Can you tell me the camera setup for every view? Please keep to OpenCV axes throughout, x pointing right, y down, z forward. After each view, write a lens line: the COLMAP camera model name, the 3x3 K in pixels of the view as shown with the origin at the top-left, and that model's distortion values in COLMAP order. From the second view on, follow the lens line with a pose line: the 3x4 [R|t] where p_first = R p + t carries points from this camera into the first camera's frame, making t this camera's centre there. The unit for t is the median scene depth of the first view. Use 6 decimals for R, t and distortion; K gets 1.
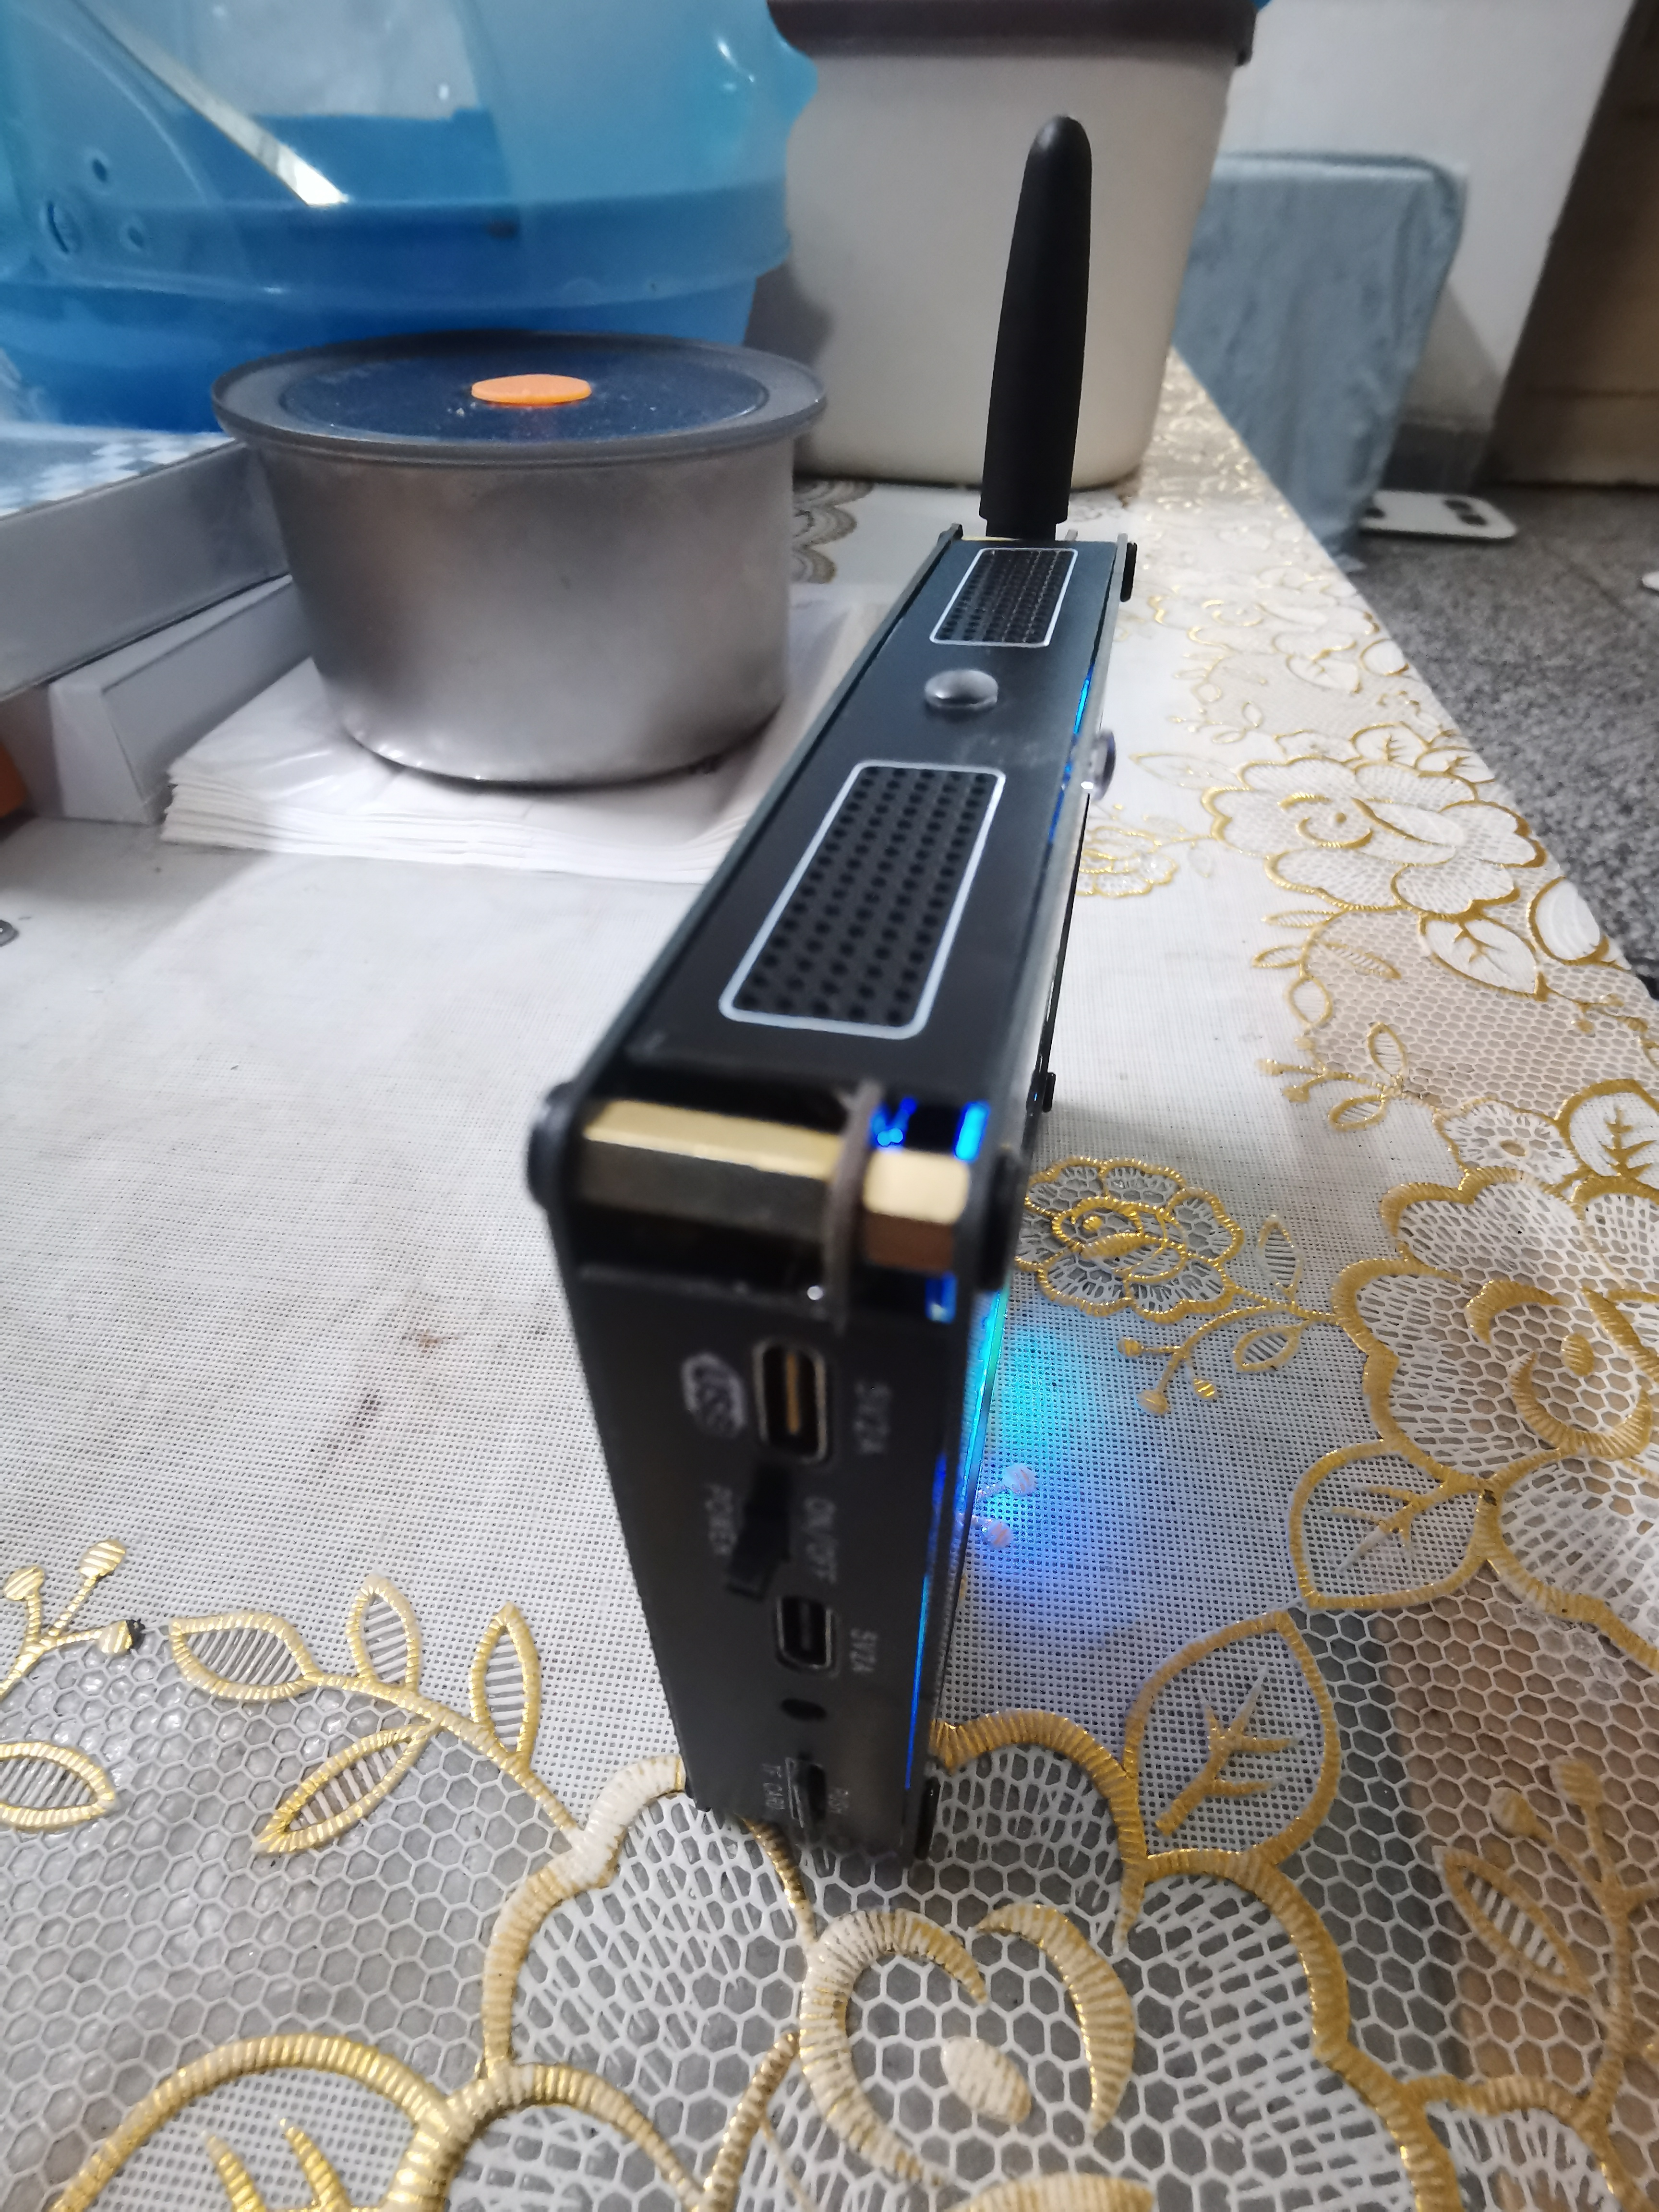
lens RADIAL K [[1094.6, 0, 829.5], [0, 1094.6, 1106.0], [0, 0, 1]] dist [-0.070160, 0.028851]
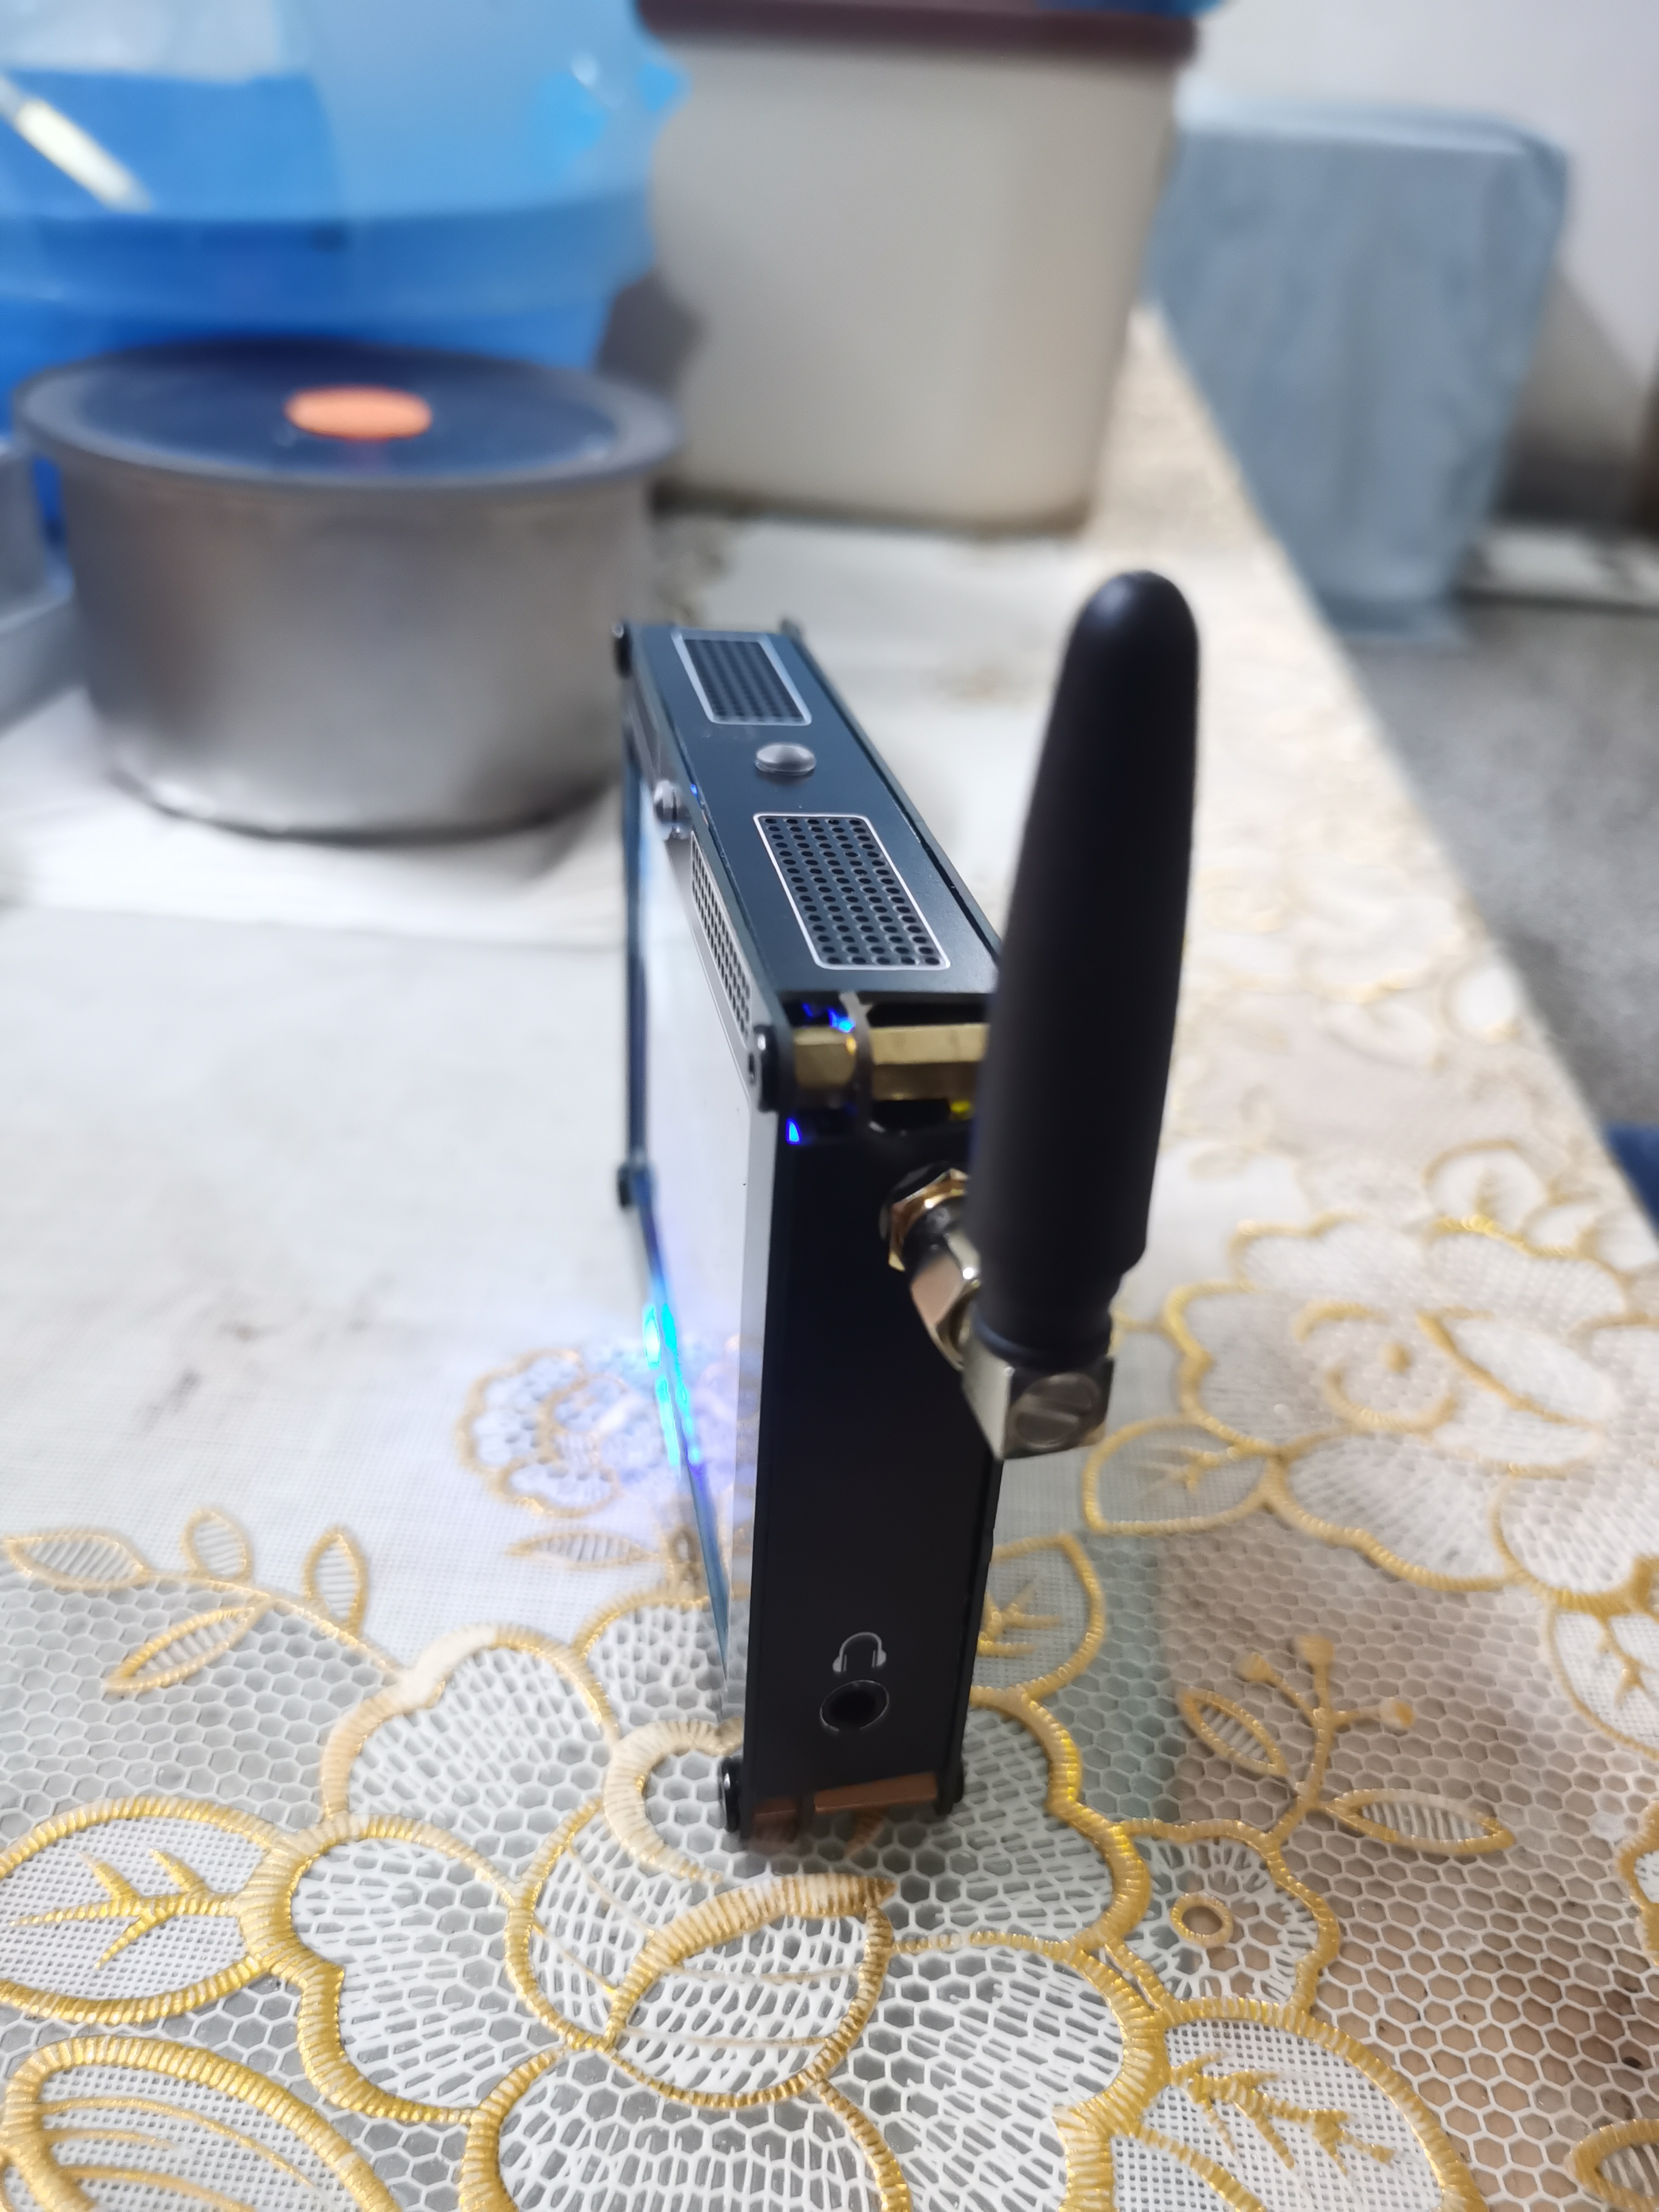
lens RADIAL K [[1718.9, 0, 829.5], [0, 1718.9, 1106.0], [0, 0, 1]] dist [-0.033505, 0.005256]
pose [[0.997439, 0.014764, 0.069984, 0.072755], [-0.001697, 0.983072, -0.183214, 0.454900], [-0.071504, 0.182626, 0.980579, -0.926021]]
